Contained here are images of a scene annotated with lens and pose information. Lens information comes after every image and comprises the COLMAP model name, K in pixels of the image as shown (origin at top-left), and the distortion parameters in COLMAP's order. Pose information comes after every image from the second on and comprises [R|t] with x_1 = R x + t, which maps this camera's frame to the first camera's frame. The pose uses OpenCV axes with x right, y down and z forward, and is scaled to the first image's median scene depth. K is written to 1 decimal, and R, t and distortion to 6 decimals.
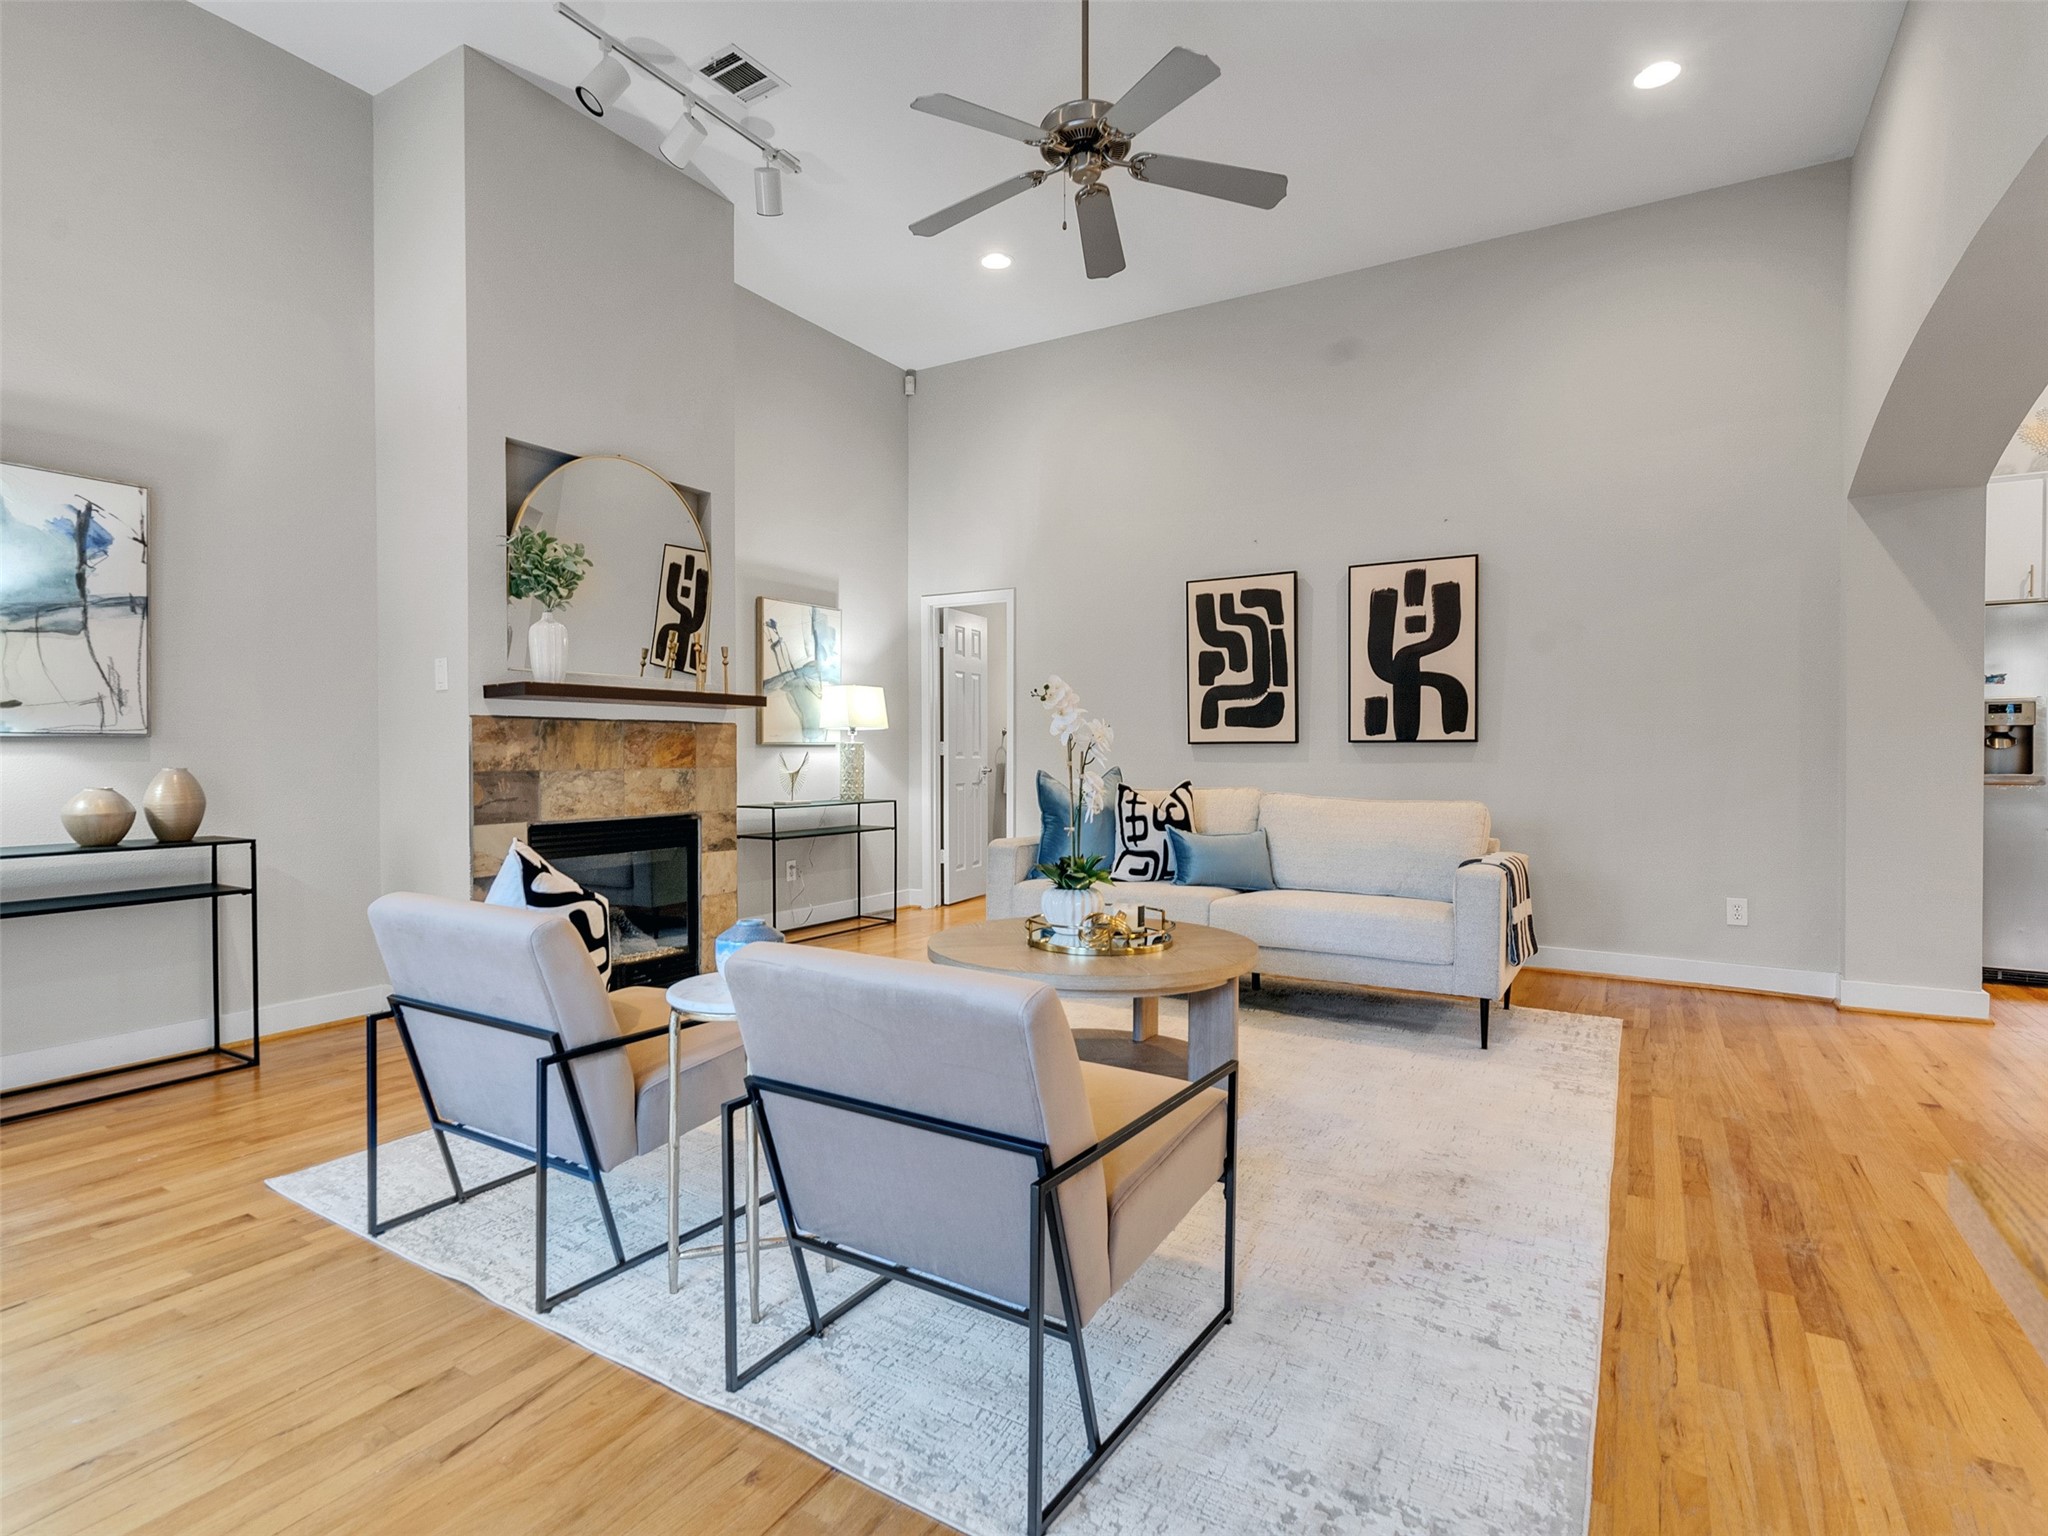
lens RADIAL K [[1049.9, 0, 981.1], [0, 1049.9, 769.7], [0, 0, 1]] dist [-0.002966, 0.000513]
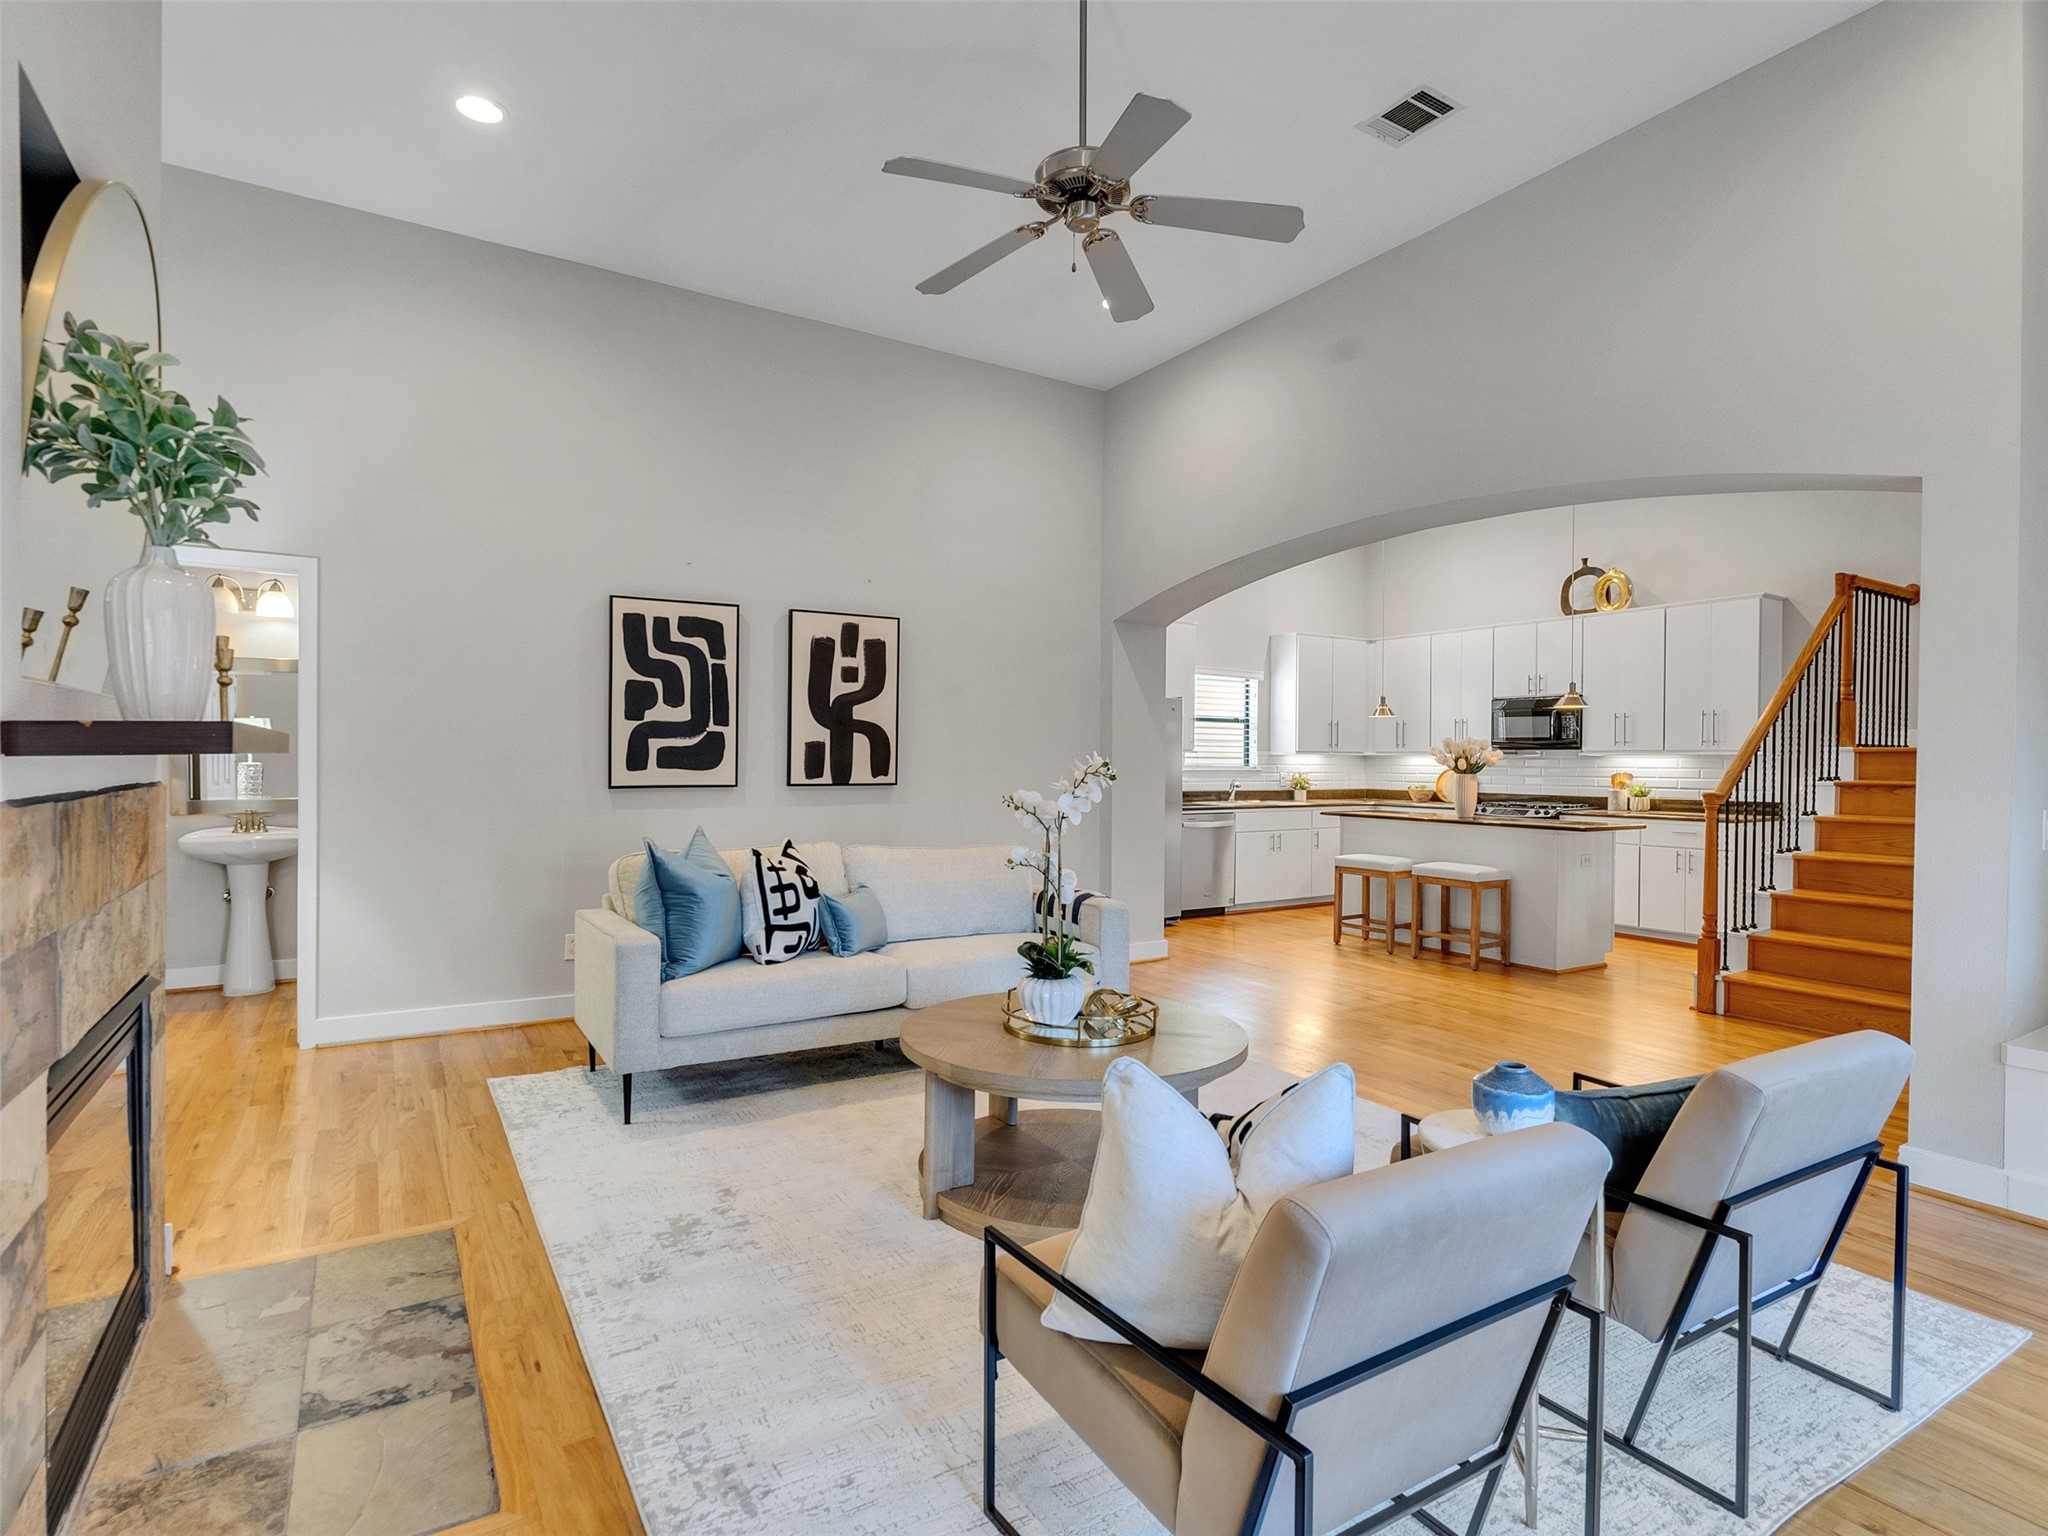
lens RADIAL K [[1049.9, 0, 1015.3], [0, 1049.9, 770.6], [0, 0, 1]] dist [-0.002966, 0.000513]
pose [[0.460337, -0.004839, 0.887731, -0.447469], [0.007766, 0.999969, 0.001424, -0.041782], [-0.887710, 0.006239, 0.460360, 0.363656]]
